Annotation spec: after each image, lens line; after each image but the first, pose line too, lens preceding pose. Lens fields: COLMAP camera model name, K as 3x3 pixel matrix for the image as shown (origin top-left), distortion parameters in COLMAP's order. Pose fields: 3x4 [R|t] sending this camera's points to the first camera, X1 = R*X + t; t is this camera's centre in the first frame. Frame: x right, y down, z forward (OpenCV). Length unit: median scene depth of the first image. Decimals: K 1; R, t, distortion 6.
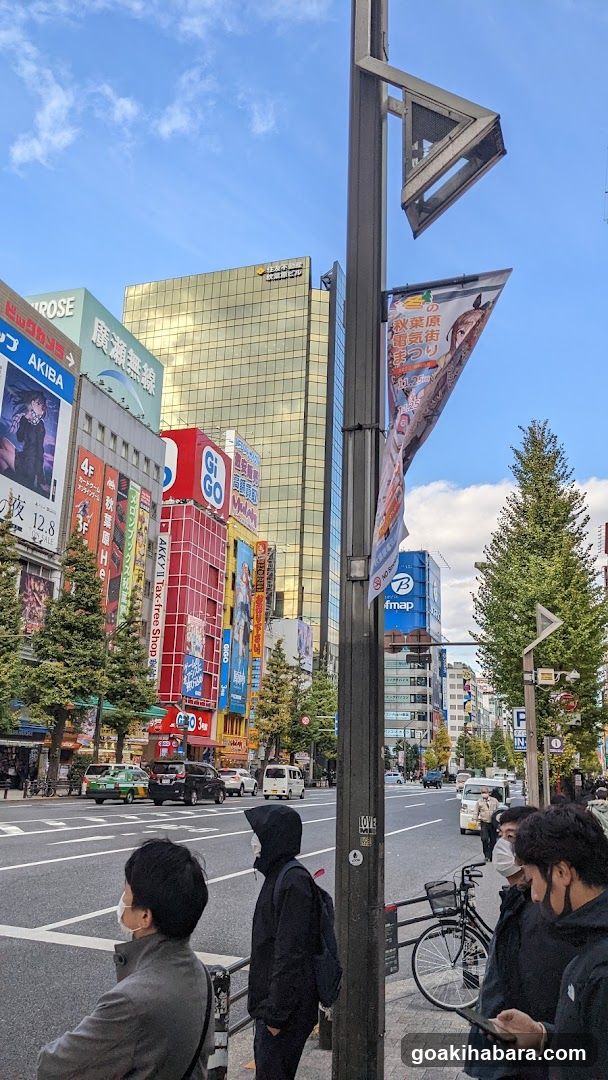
lens RADIAL K [[867.6, 0, 300.1], [0, 867.6, 526.2], [0, 0, 1]] dist [0.083945, -0.006585]
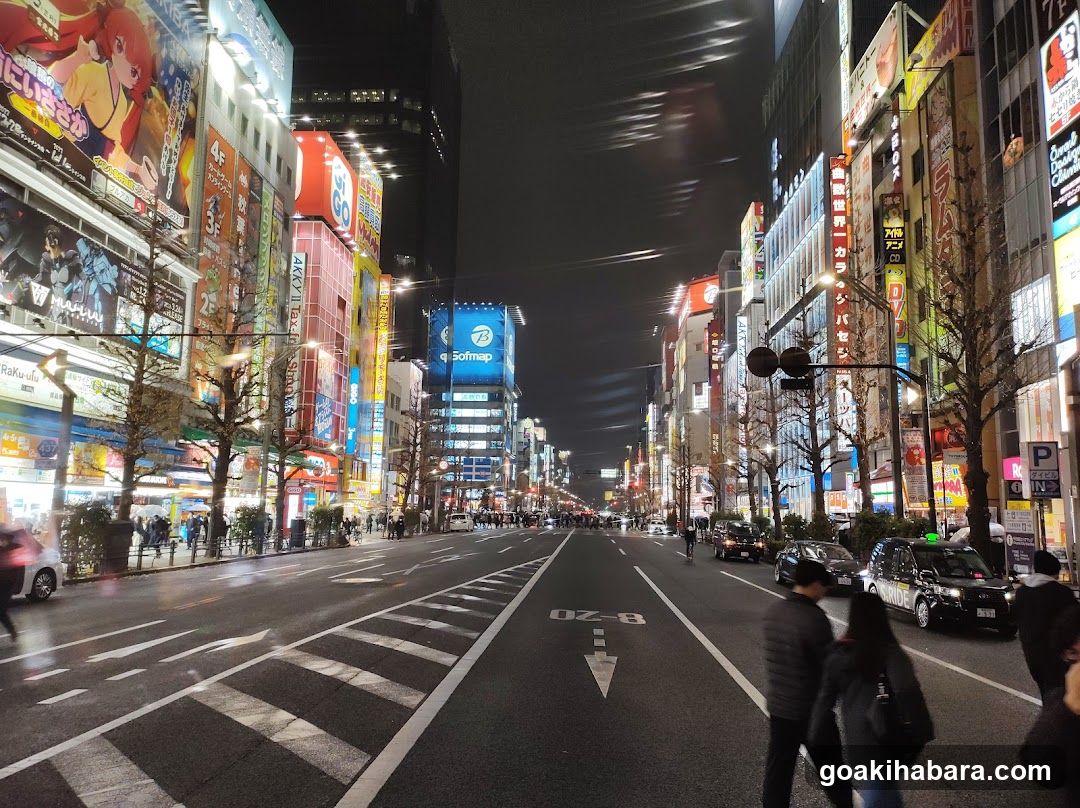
lens RADIAL K [[803.3, 0, 540.0], [0, 803.3, 404.0], [0, 0, 1]] dist [0.073709, -0.058978]
pose [[0.970442, 0.019449, 0.240550, -0.113154], [-0.053469, 0.989303, 0.135721, 0.035684], [-0.235337, -0.144572, 0.961101, 0.158163]]
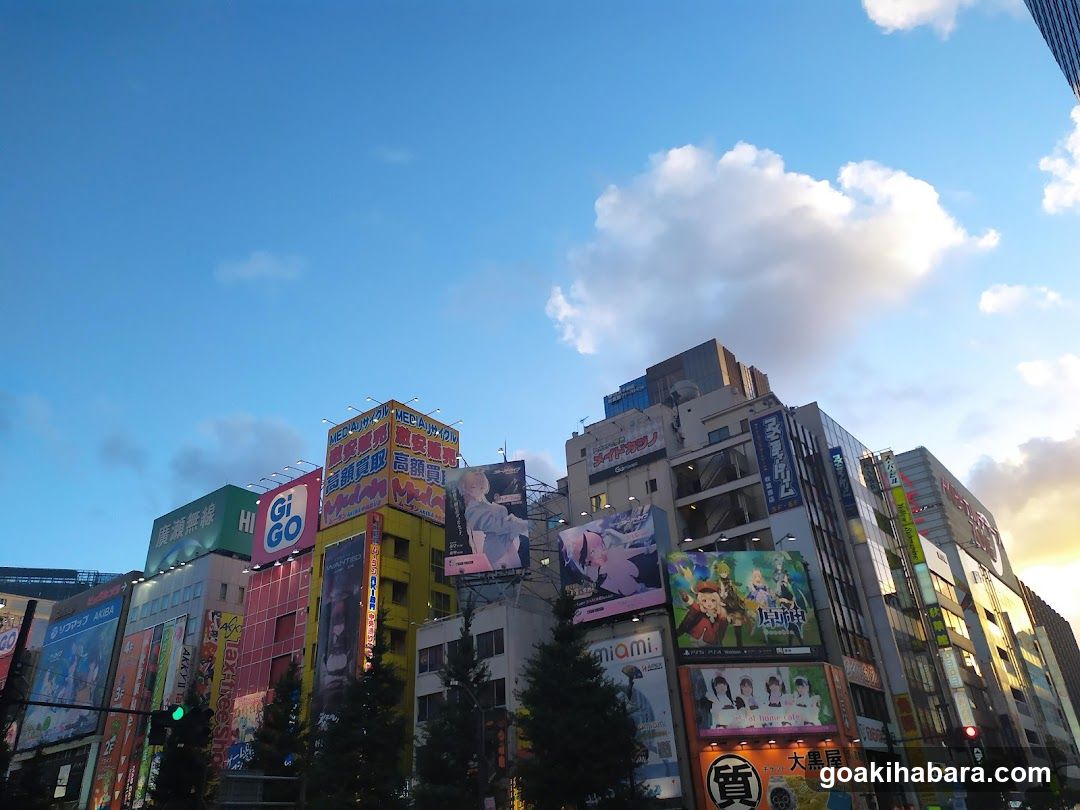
lens RADIAL K [[803.3, 0, 540.0], [0, 803.3, 405.0], [0, 0, 1]] dist [0.073709, -0.058978]
pose [[-0.357149, -0.468926, -0.807808, 0.609826], [0.287278, 0.767779, -0.572701, 0.463852], [0.888772, -0.436605, -0.139499, 1.608948]]
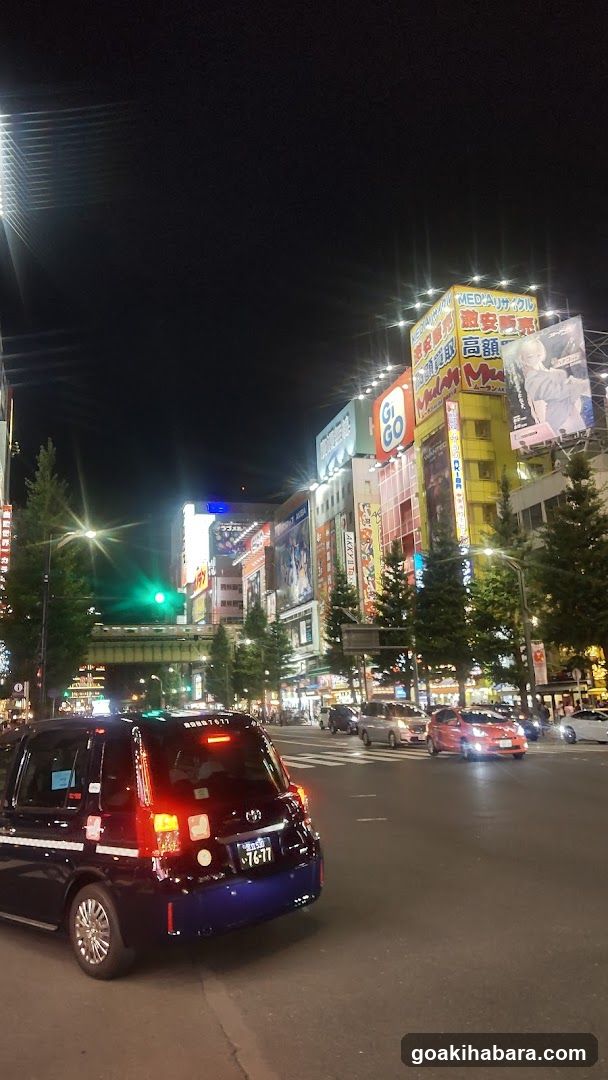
lens RADIAL K [[765.0, 0, 304.0], [0, 765.0, 540.0], [0, 0, 1]] dist [0.103895, -0.109976]
pose [[-0.818223, -0.122959, -0.561598, 0.531369], [0.164788, 0.885709, -0.434009, 0.497744], [0.550778, -0.447661, -0.704445, 1.731803]]
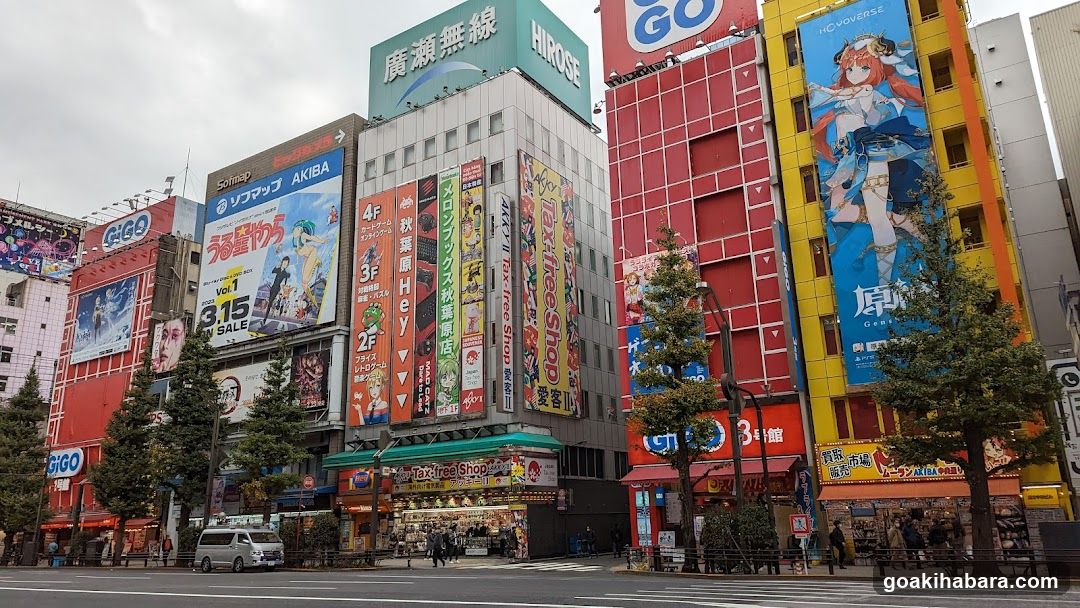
lens RADIAL K [[765.0, 0, 542.6], [0, 765.0, 293.0], [0, 0, 1]] dist [0.103895, -0.109976]
pose [[-0.289877, -0.296818, -0.909874, 0.365033], [0.271897, 0.885980, -0.375648, 0.314473], [0.917629, -0.356284, -0.176122, 1.088534]]
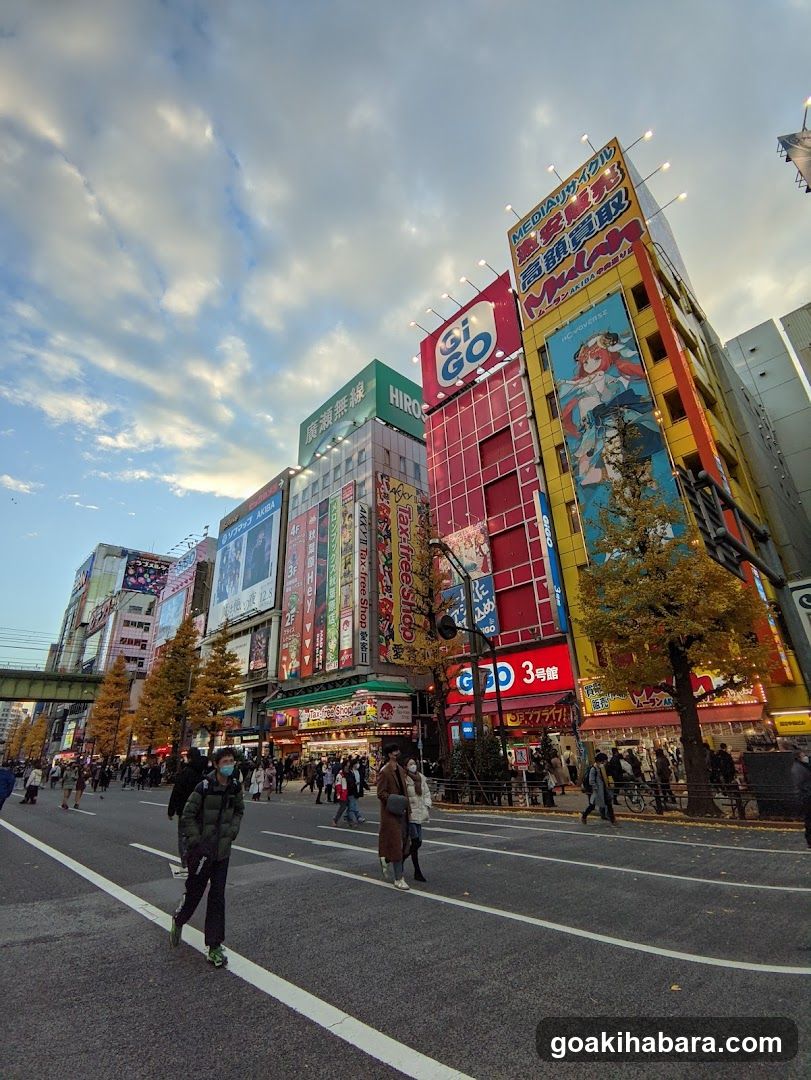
lens RADIAL K [[493.4, 0, 400.8], [0, 493.4, 540.2], [0, 0, 1]] dist [-0.000404, -0.000704]
pose [[-0.509594, -0.353639, -0.784381, 0.229489], [0.244452, 0.814558, -0.526059, 0.332133], [0.824959, -0.459820, -0.328646, 1.171793]]
